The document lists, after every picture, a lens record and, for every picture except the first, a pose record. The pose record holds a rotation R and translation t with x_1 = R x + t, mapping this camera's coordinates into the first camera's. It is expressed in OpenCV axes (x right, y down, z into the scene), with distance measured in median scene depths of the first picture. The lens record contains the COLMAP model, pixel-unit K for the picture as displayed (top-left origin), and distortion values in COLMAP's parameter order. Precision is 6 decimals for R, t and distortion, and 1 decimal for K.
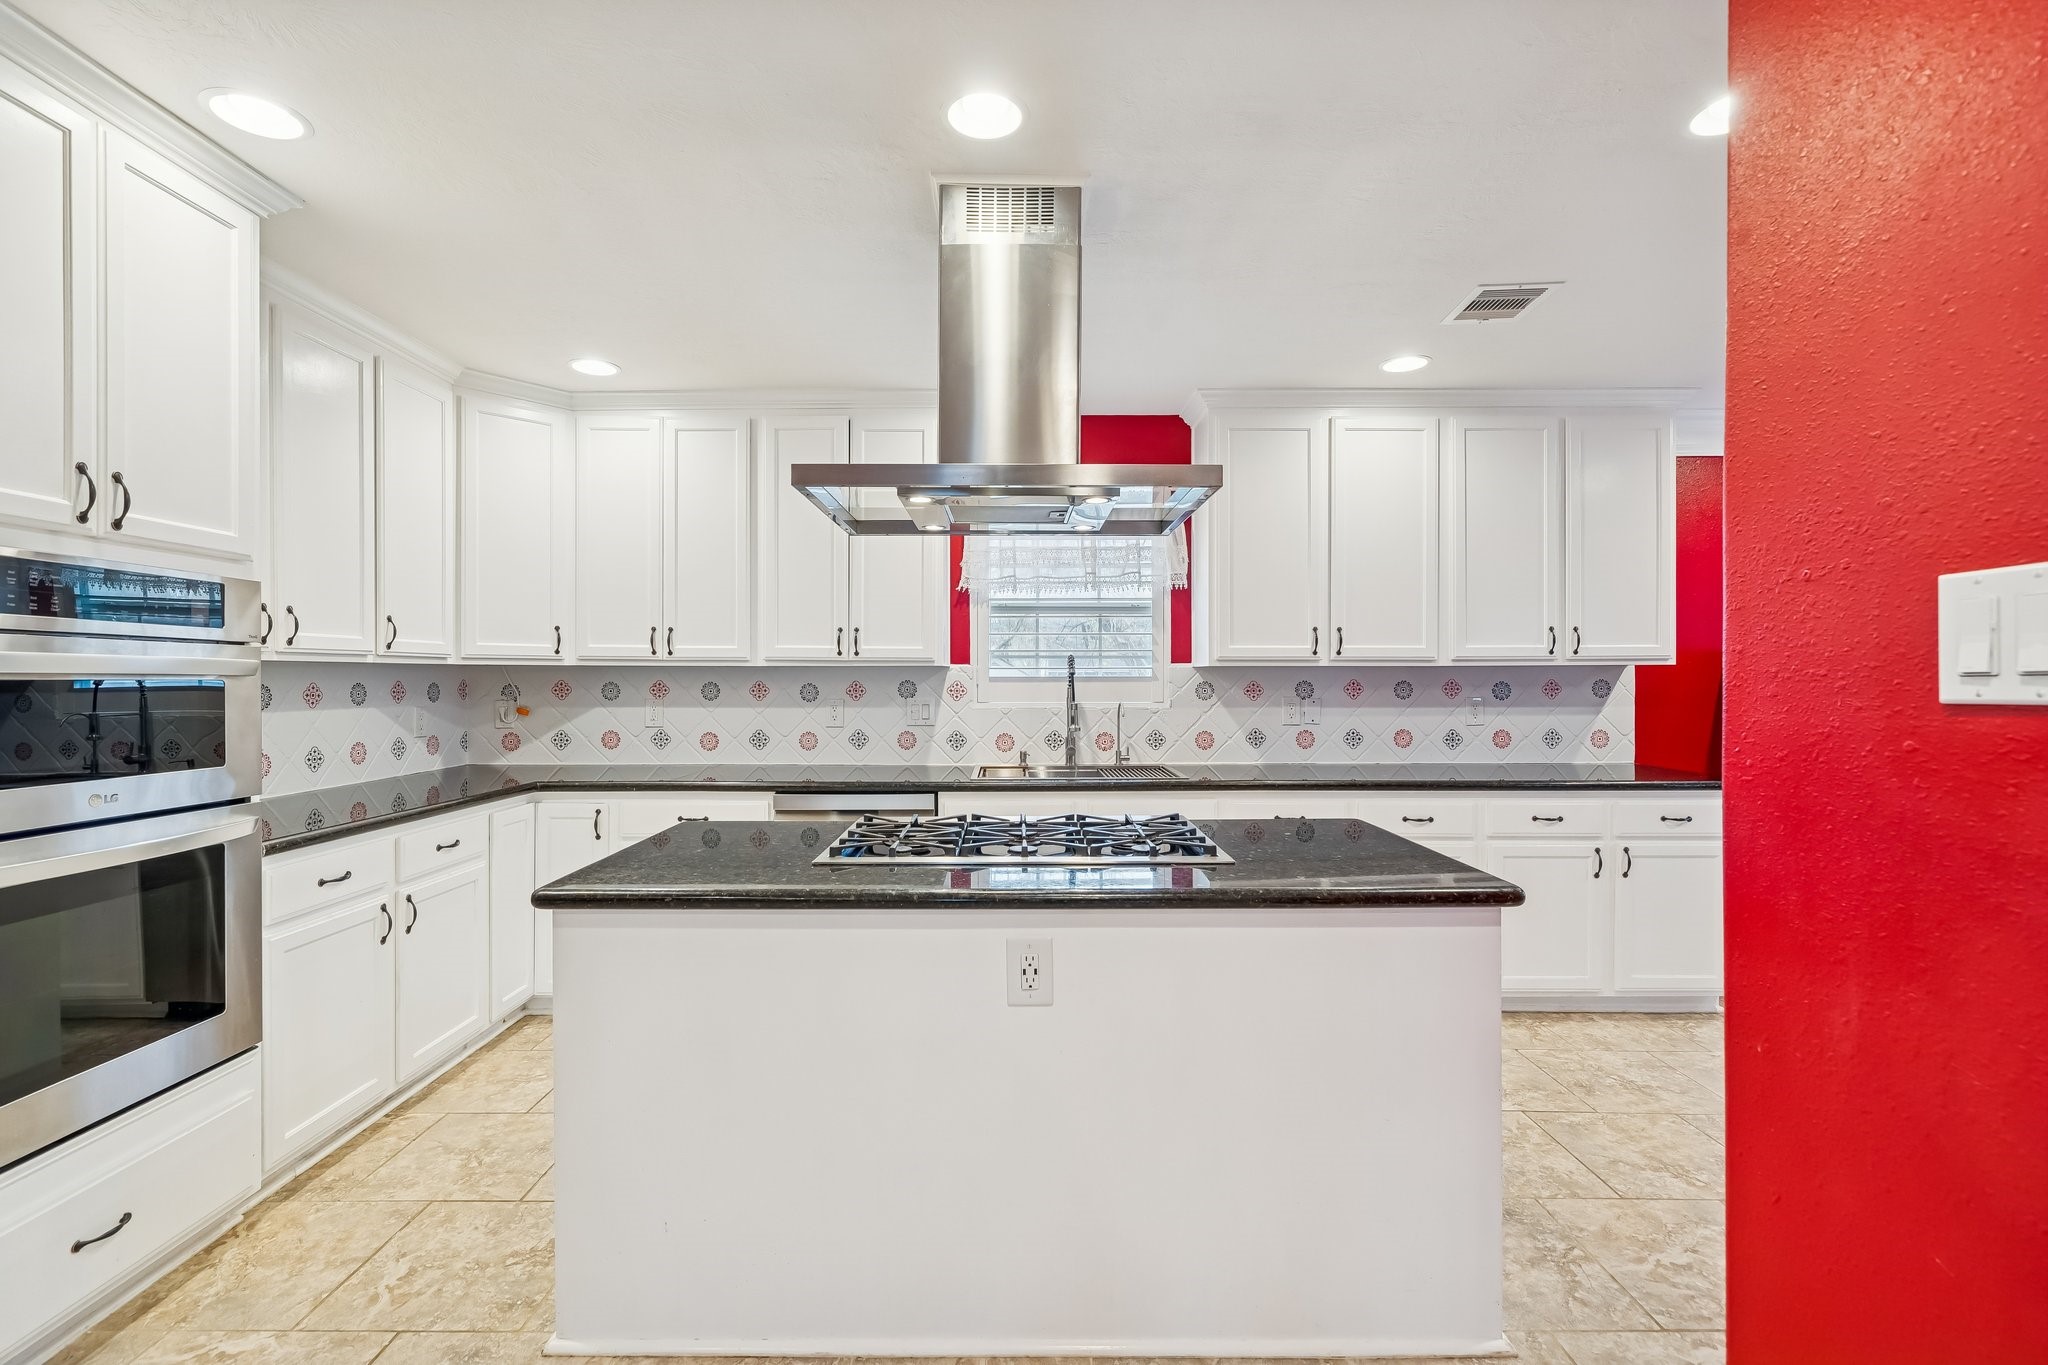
lens RADIAL K [[914.9, 0, 1010.1], [0, 914.9, 680.2], [0, 0, 1]] dist [0.000040, 0.000187]
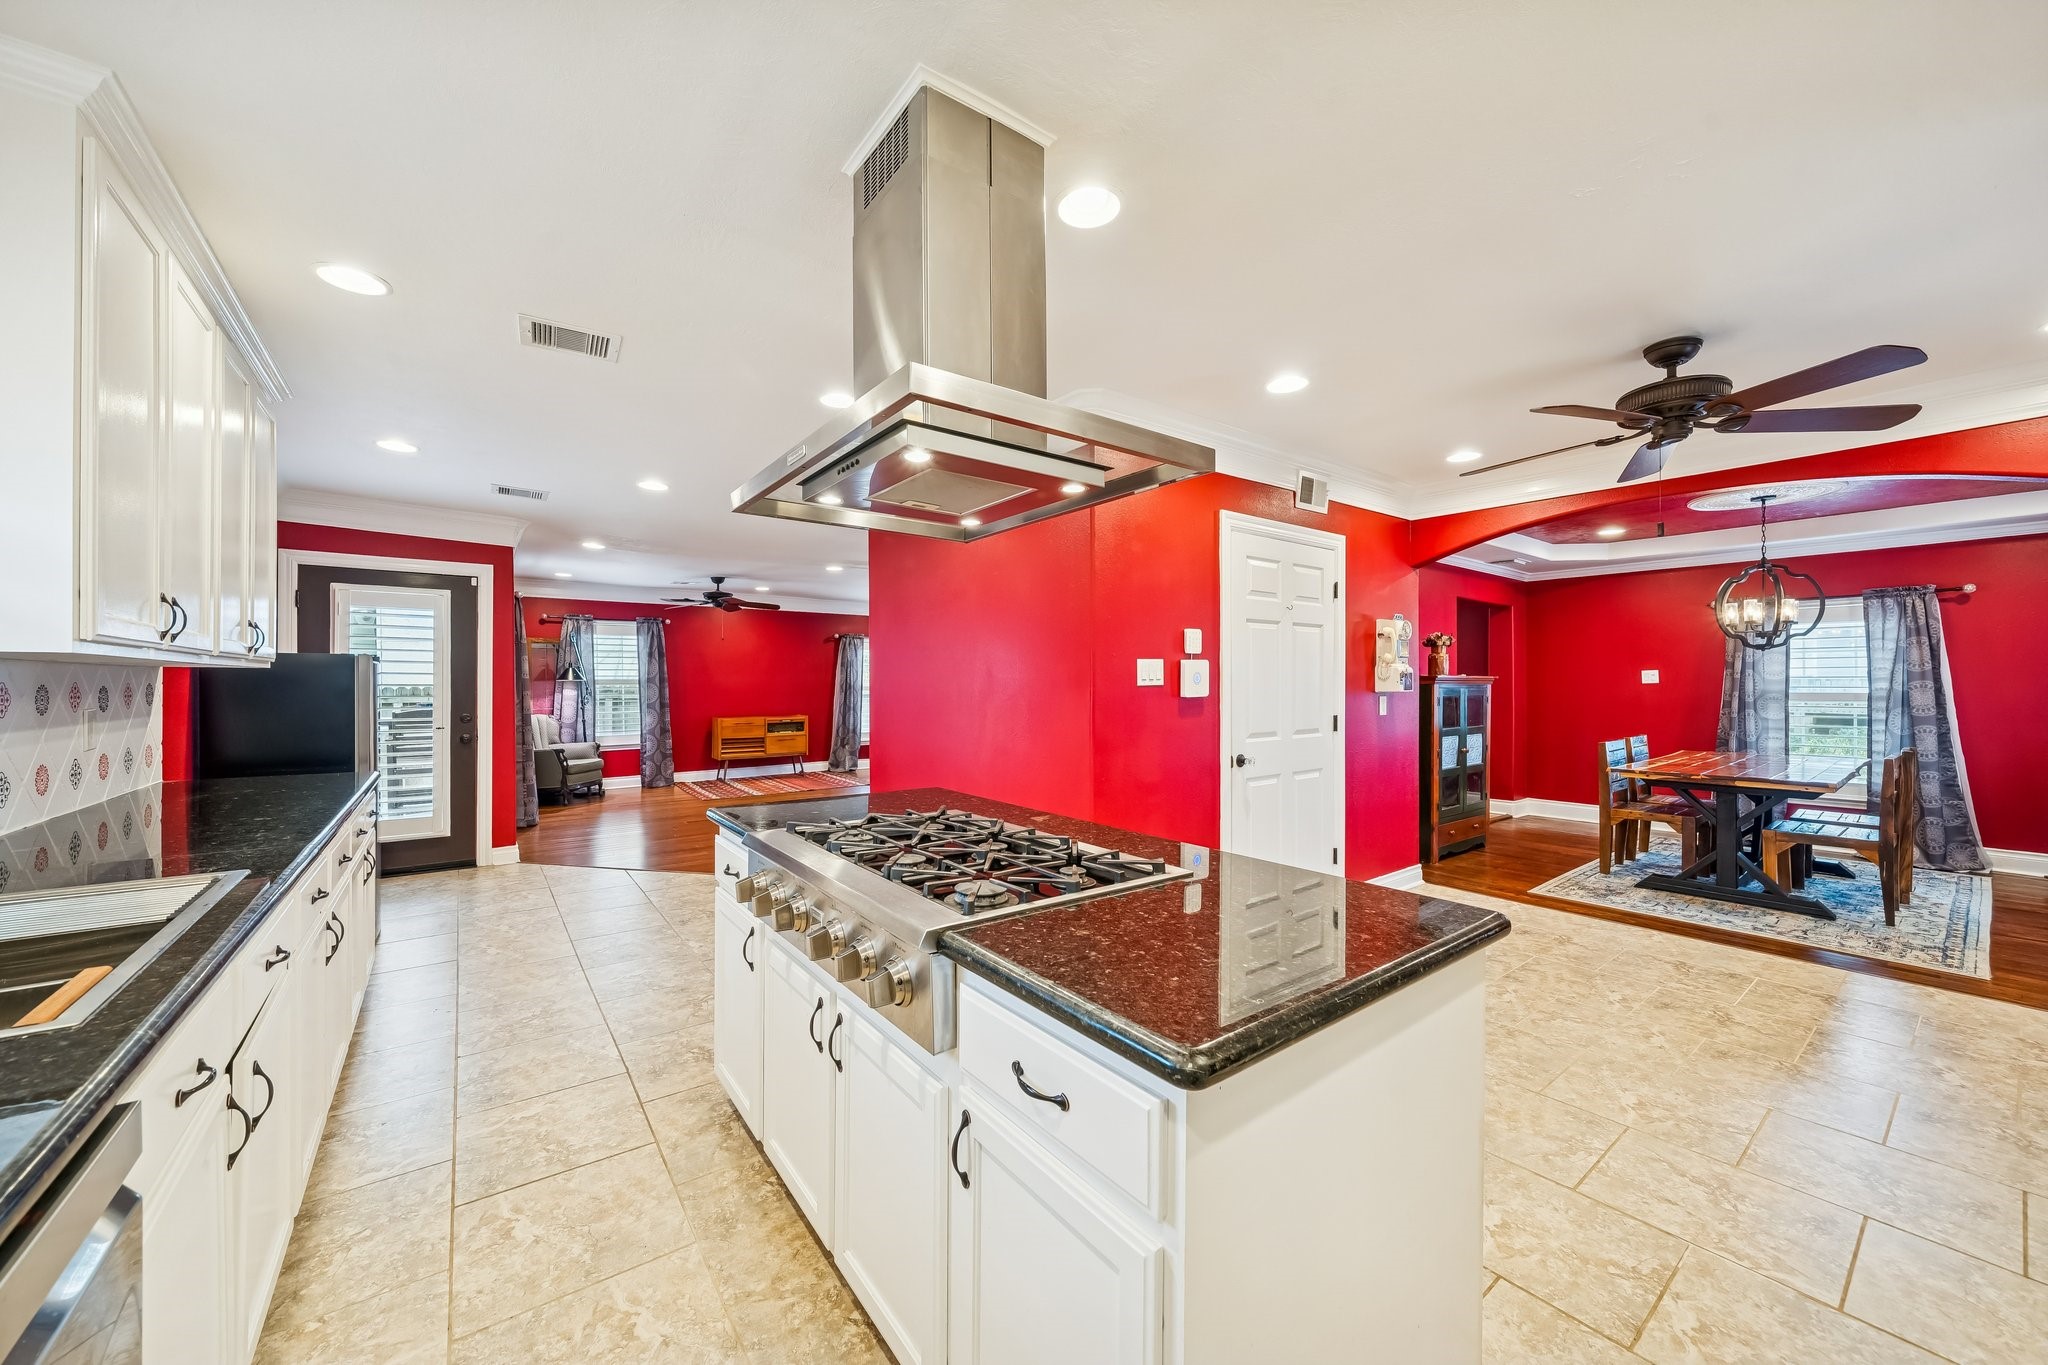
lens RADIAL K [[743.6, 0, 1013.7], [0, 743.6, 684.6], [0, 0, 1]] dist [-0.001906, -0.000050]
pose [[-0.598735, 0.001023, 0.800947, -0.354913], [0.003584, 0.999993, 0.001402, 0.002010], [-0.800939, 0.003710, -0.598734, 0.791345]]
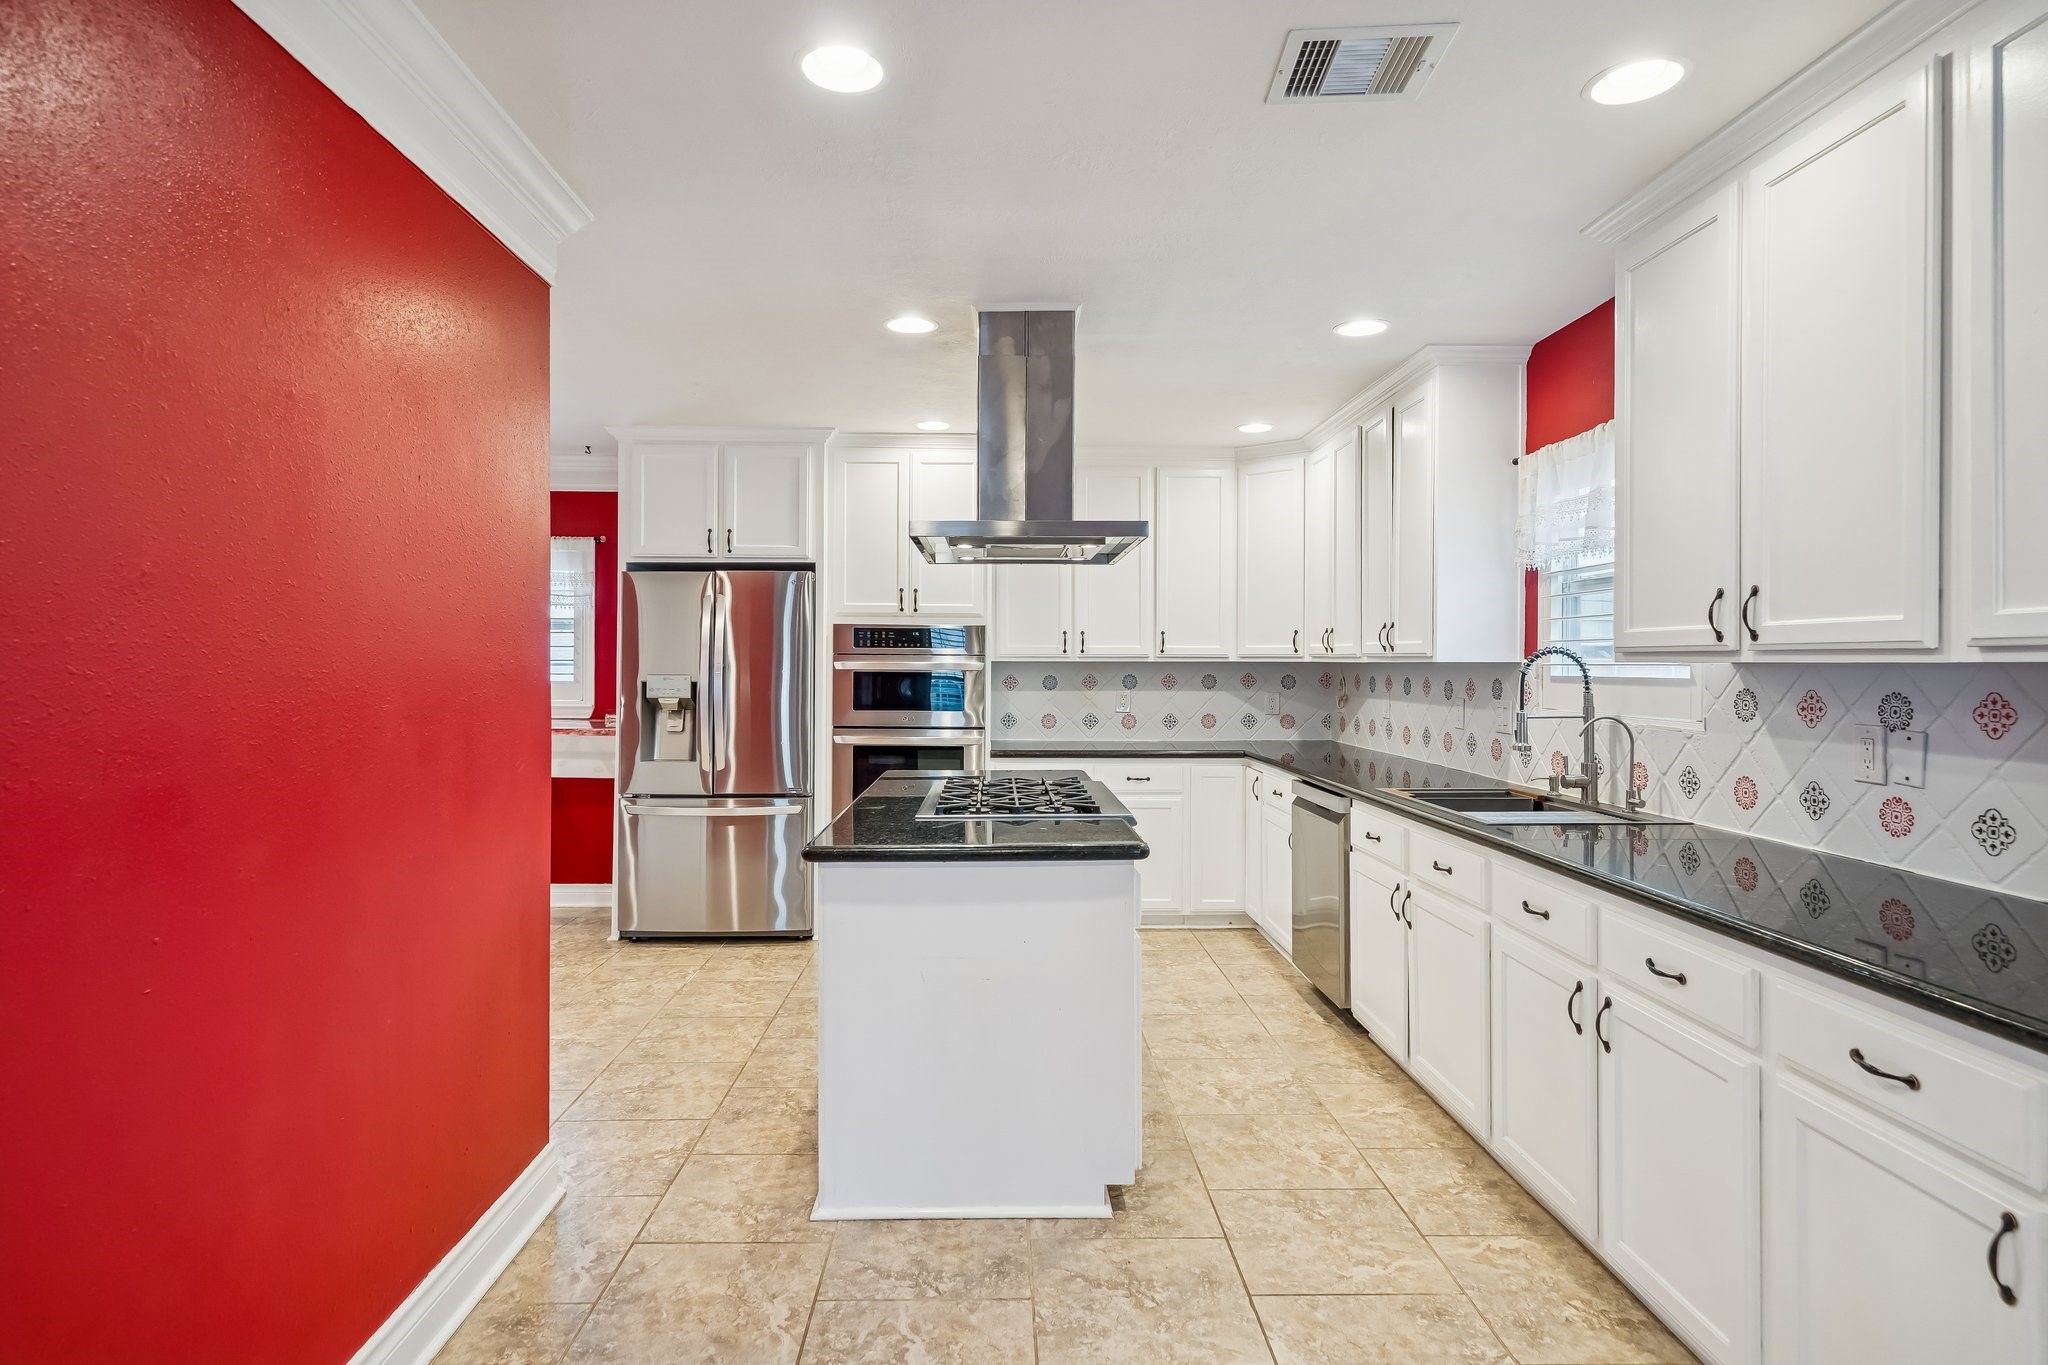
lens RADIAL K [[1073.2, 0, 1001.0], [0, 1073.2, 665.7], [0, 0, 1]] dist [0.001022, 0.001094]
pose [[0.012006, 0.003433, -0.999922, 0.885098], [-0.004721, 0.999983, 0.003376, -0.013085], [0.999917, 0.004680, 0.012022, 0.541303]]
